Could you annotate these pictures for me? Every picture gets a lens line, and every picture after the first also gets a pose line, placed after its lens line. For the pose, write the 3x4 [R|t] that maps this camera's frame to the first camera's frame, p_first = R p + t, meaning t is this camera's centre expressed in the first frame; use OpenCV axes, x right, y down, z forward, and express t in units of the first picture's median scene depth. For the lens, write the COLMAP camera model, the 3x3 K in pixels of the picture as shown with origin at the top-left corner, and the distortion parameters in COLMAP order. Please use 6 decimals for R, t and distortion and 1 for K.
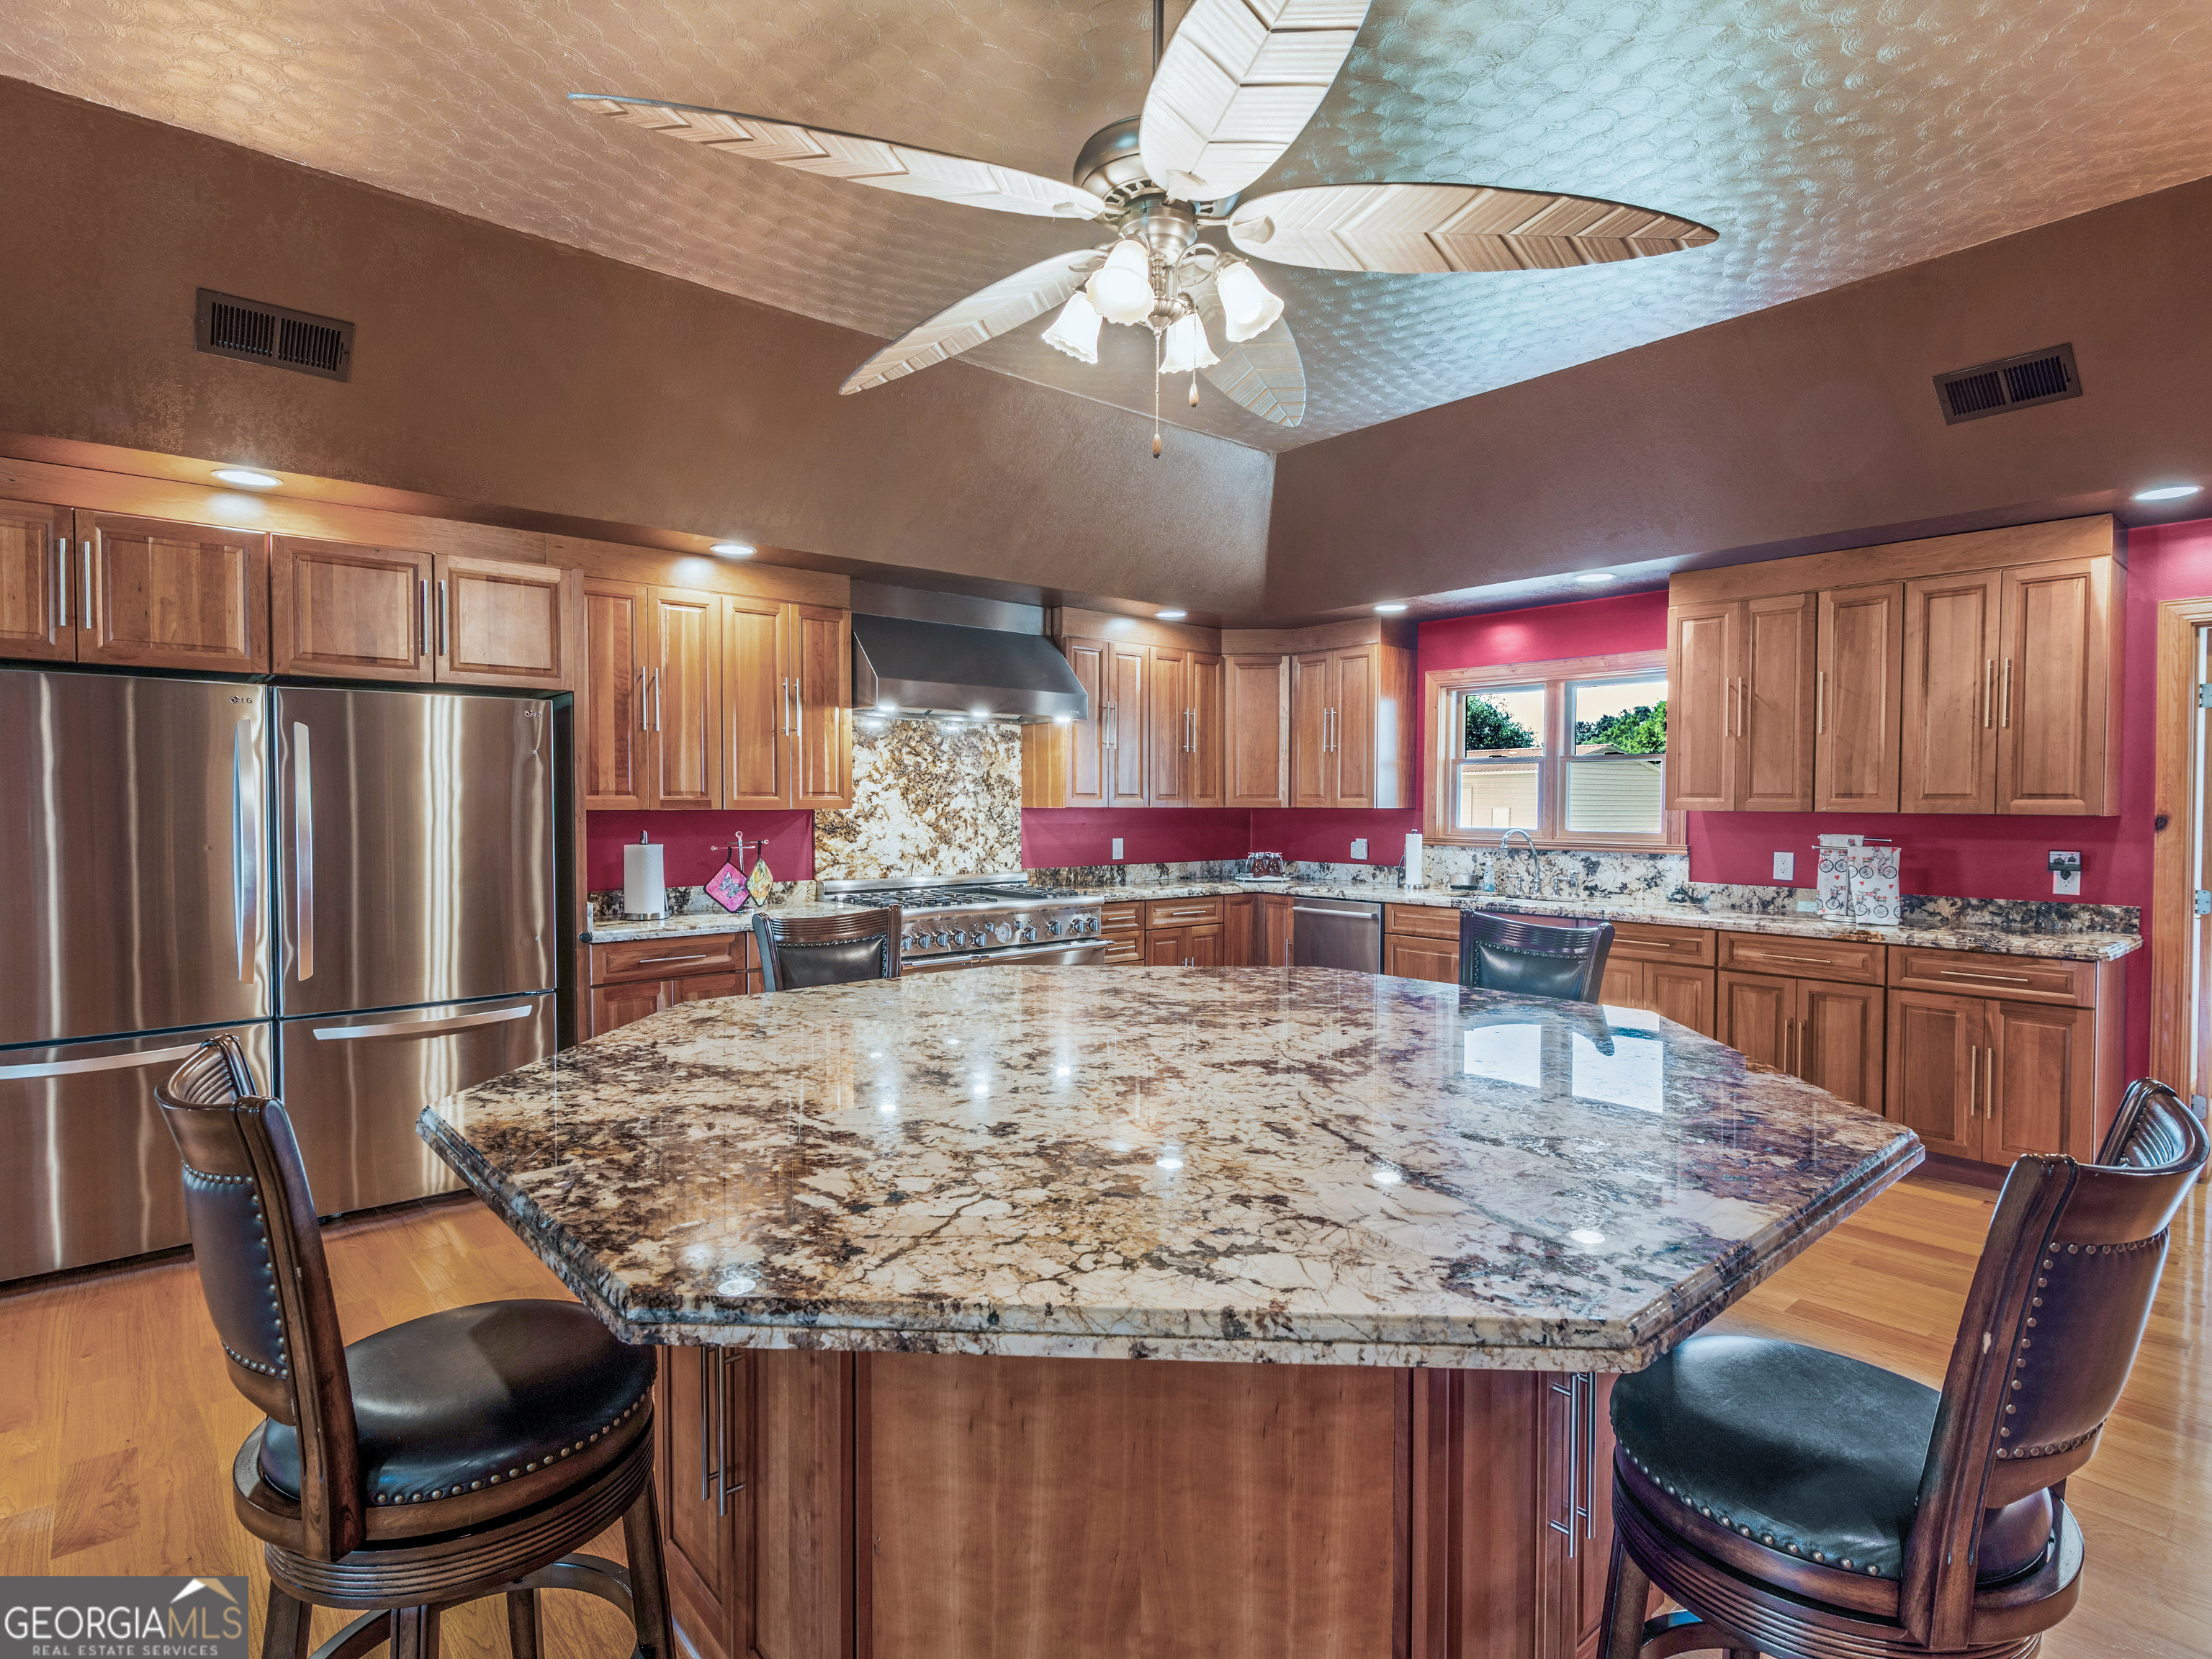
lens RADIAL K [[1115.4, 0, 1089.5], [0, 1115.4, 828.8], [0, 0, 1]] dist [-0.004602, -0.000714]
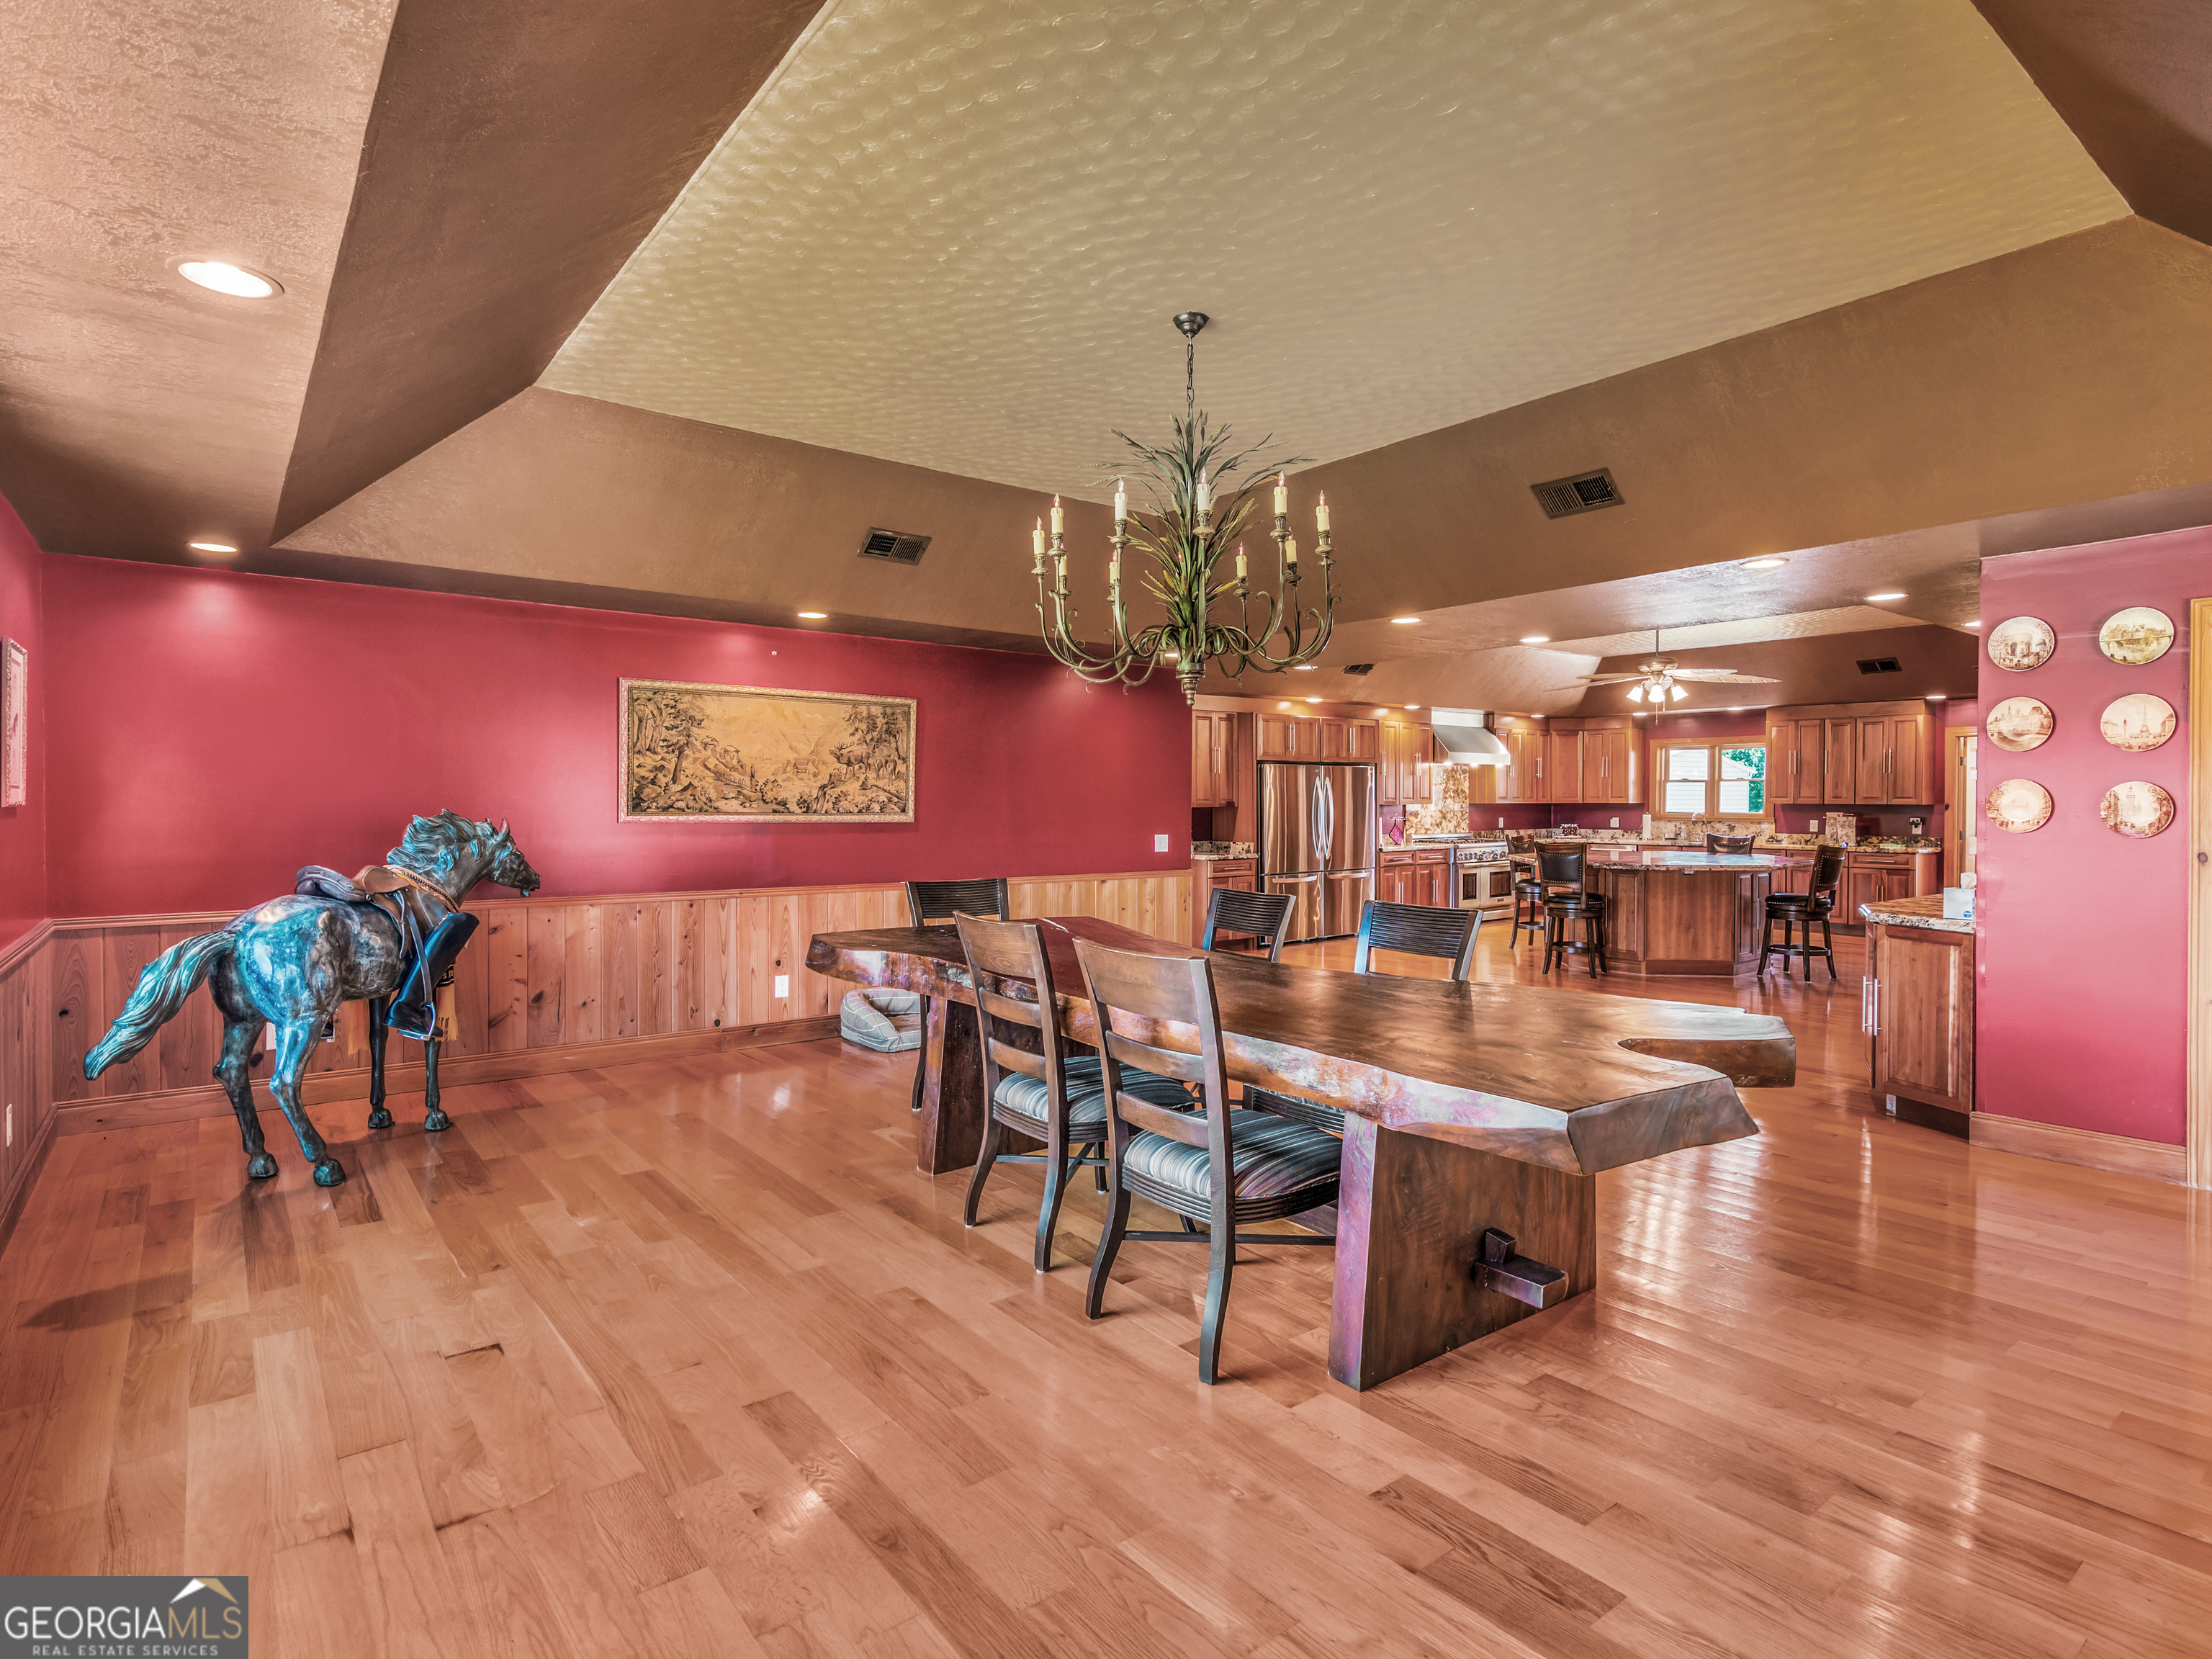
lens RADIAL K [[1139.1, 0, 1111.3], [0, 1139.1, 822.5], [0, 0, 1]] dist [-0.006947, -0.000054]
pose [[0.999530, -0.002857, -0.030533, -0.810198], [0.002759, 0.999991, -0.003263, 0.028357], [0.030542, 0.003177, 0.999528, -1.479465]]
